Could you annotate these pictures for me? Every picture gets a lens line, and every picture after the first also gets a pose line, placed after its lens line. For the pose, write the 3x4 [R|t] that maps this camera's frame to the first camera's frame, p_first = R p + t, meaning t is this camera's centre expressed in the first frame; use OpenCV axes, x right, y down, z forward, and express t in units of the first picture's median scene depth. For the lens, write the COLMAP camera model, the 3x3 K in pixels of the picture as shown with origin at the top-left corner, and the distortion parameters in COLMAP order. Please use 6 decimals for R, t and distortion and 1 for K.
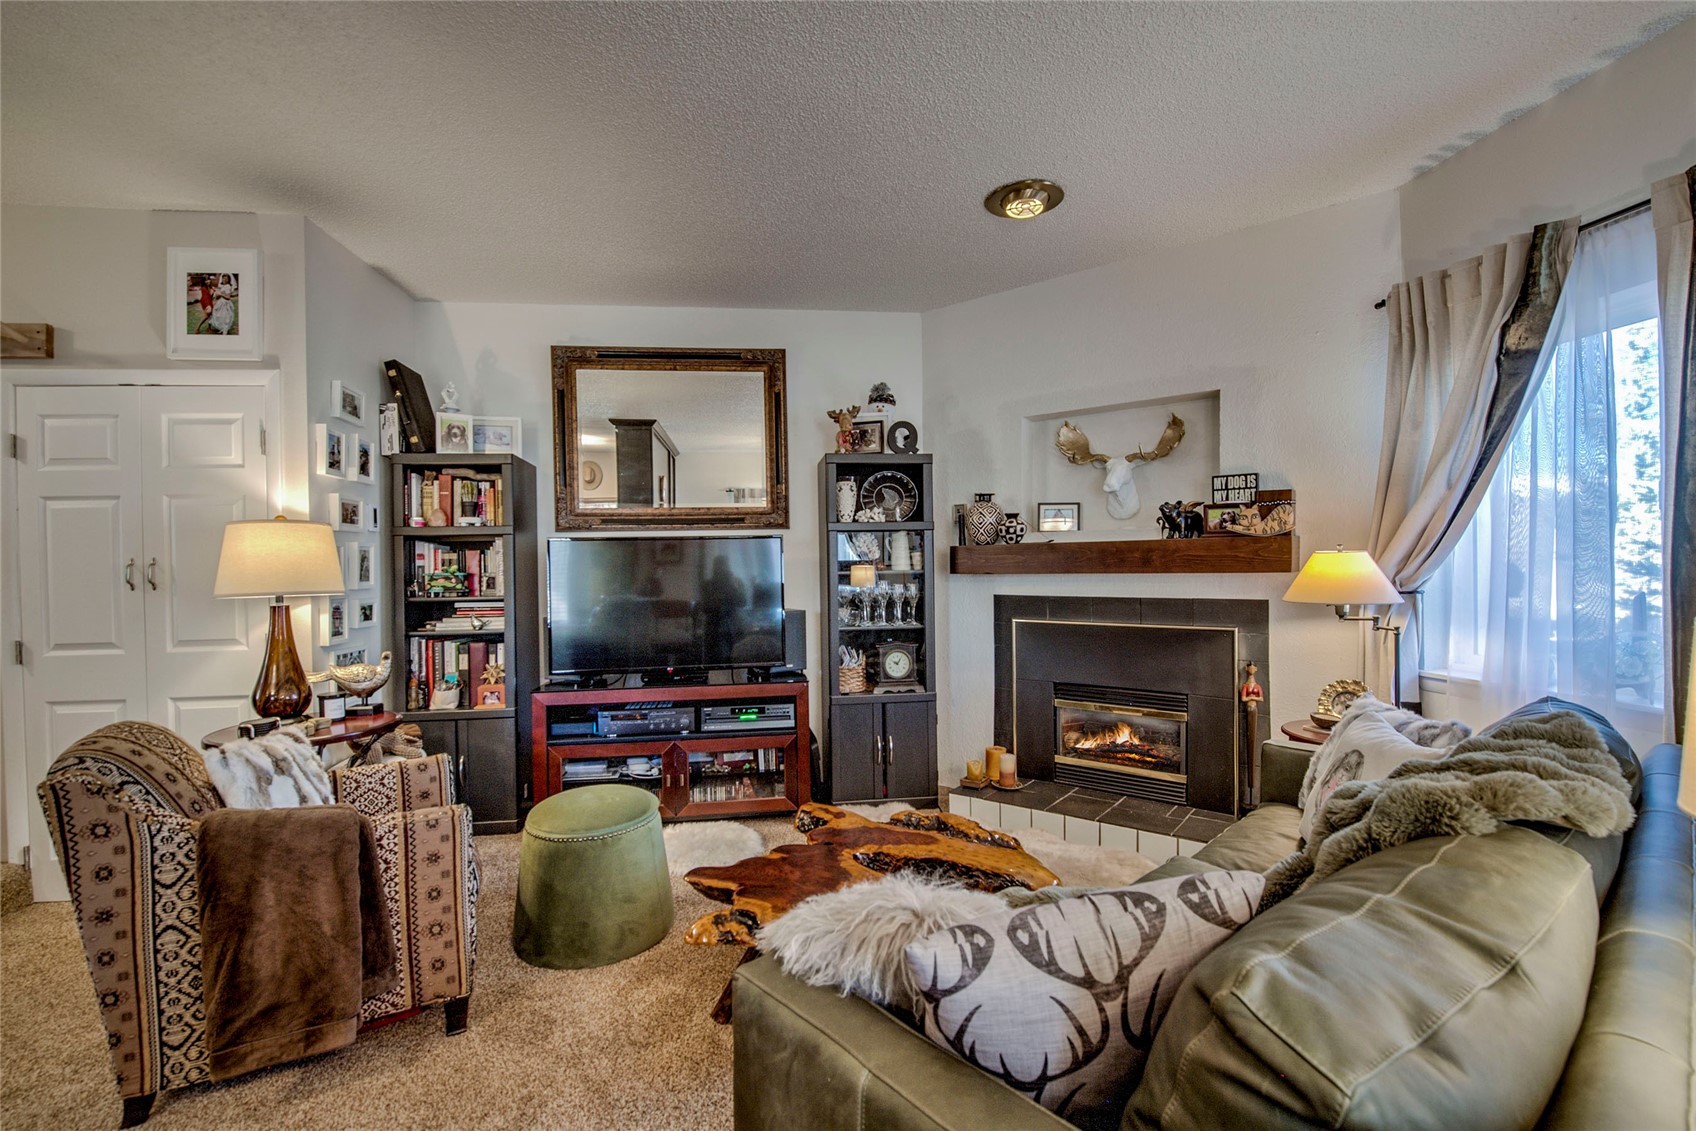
lens RADIAL K [[729.6, 0, 841.1], [0, 729.6, 564.6], [0, 0, 1]] dist [-0.007697, -0.005336]
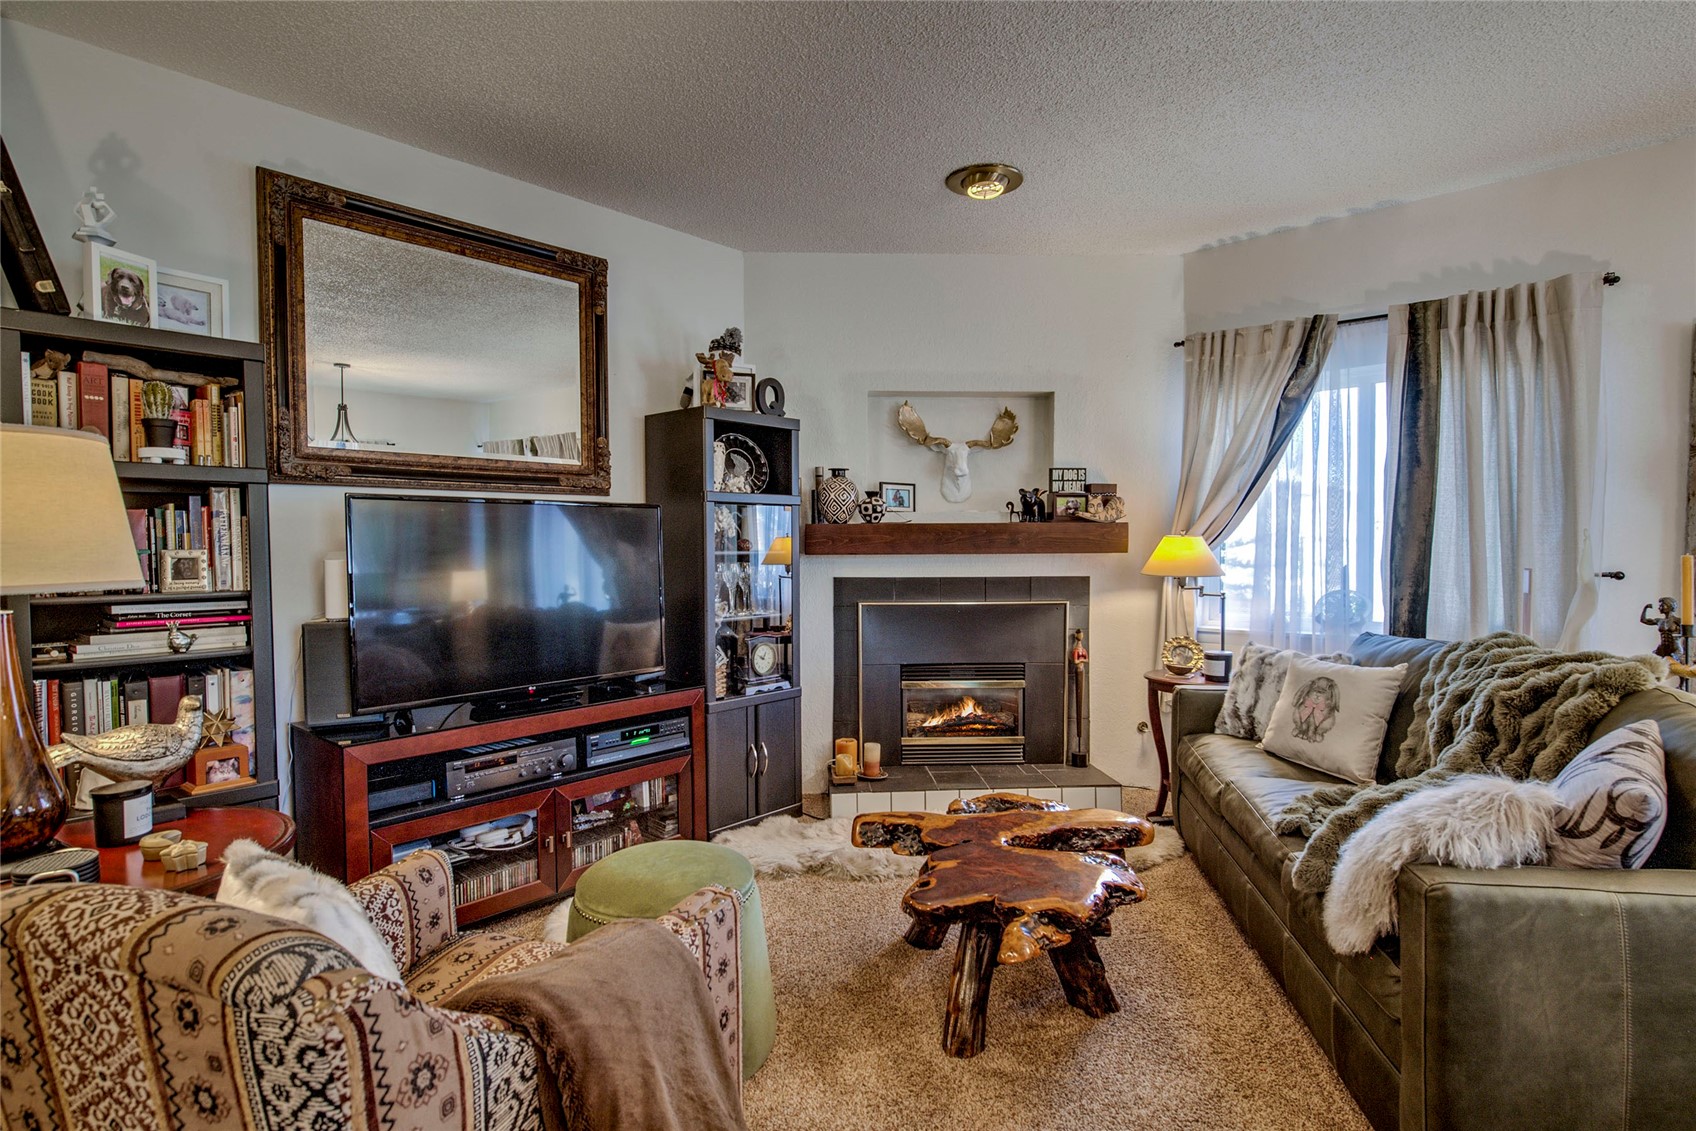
lens RADIAL K [[848.9, 0, 848.0], [0, 848.9, 565.5], [0, 0, 1]] dist [-0.004420, -0.003016]
pose [[0.760562, -0.005559, 0.649241, -0.541789], [-0.005156, 0.999880, 0.014601, 0.011510], [-0.649245, -0.014453, 0.760442, 0.184915]]
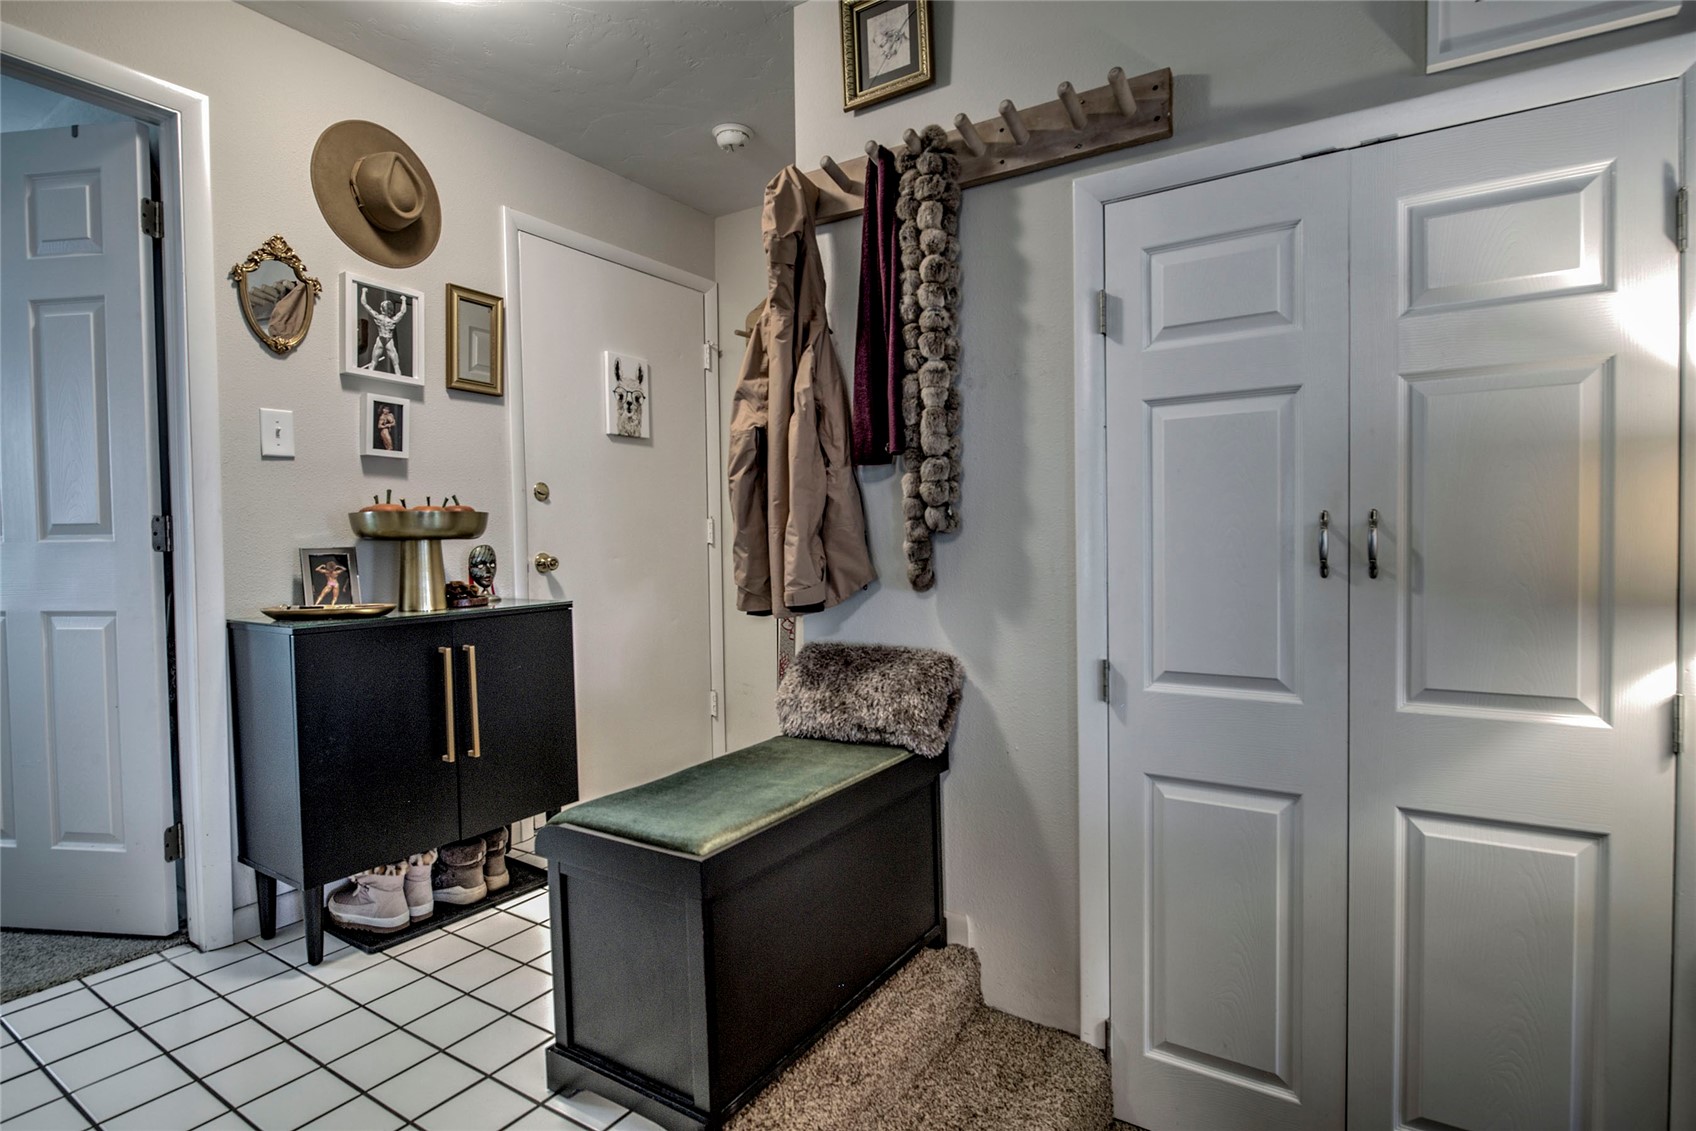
lens RADIAL K [[848.9, 0, 848.0], [0, 848.9, 565.5], [0, 0, 1]] dist [-0.004420, -0.003016]
pose [[0.771050, 0.027552, -0.636179, -0.702224], [-0.002972, 0.999208, 0.039673, 0.004753], [0.636768, -0.028700, 0.770521, 0.283320]]
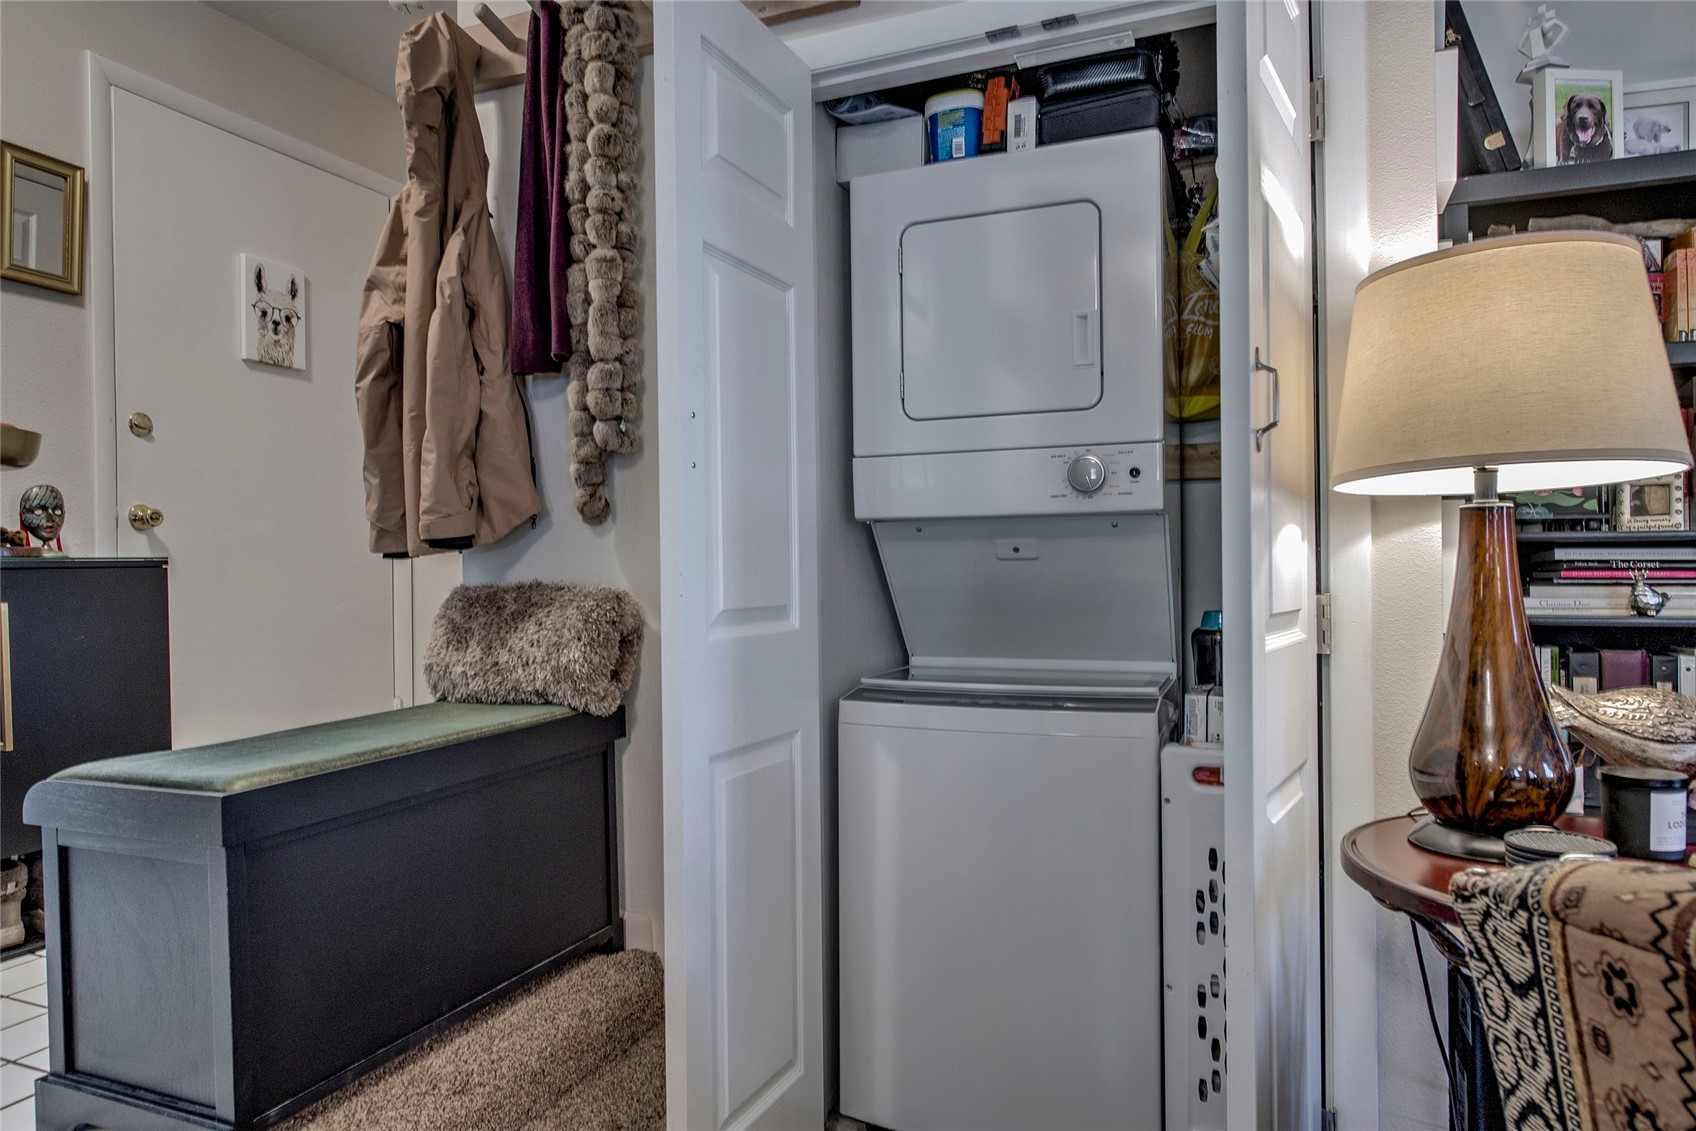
lens RADIAL K [[1039.3, 0, 849.9], [0, 1039.3, 569.8], [0, 0, 1]] dist [0.003342, -0.002243]
pose [[0.870328, 0.012364, -0.492317, -0.609165], [-0.009869, 0.999922, 0.007666, 0.066083], [0.492374, -0.001813, 0.870382, 0.315692]]
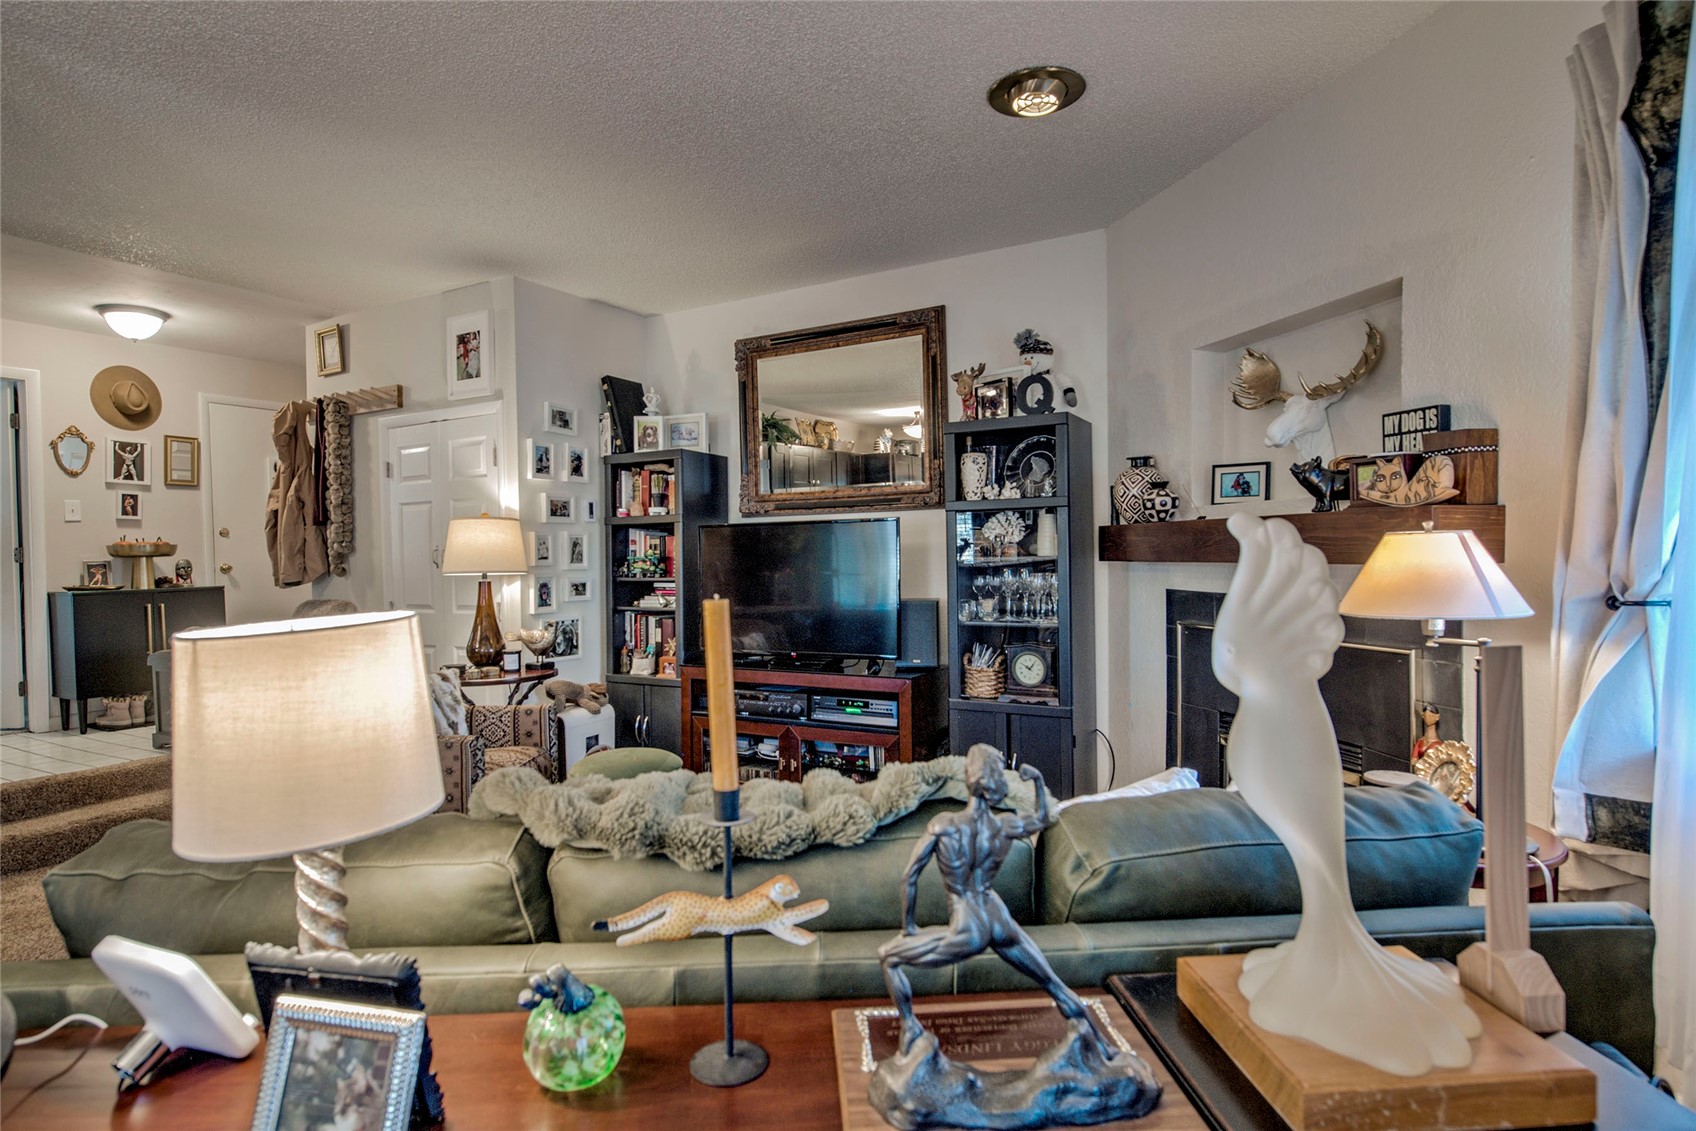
lens RADIAL K [[878.0, 0, 848.0], [0, 878.0, 565.5], [0, 0, 1]] dist [-0.004753, -0.001510]
pose [[0.804906, 0.011762, -0.593286, 0.545895], [0.002449, 0.999729, 0.023142, -0.005759], [0.593398, -0.020080, 0.804659, 0.080422]]
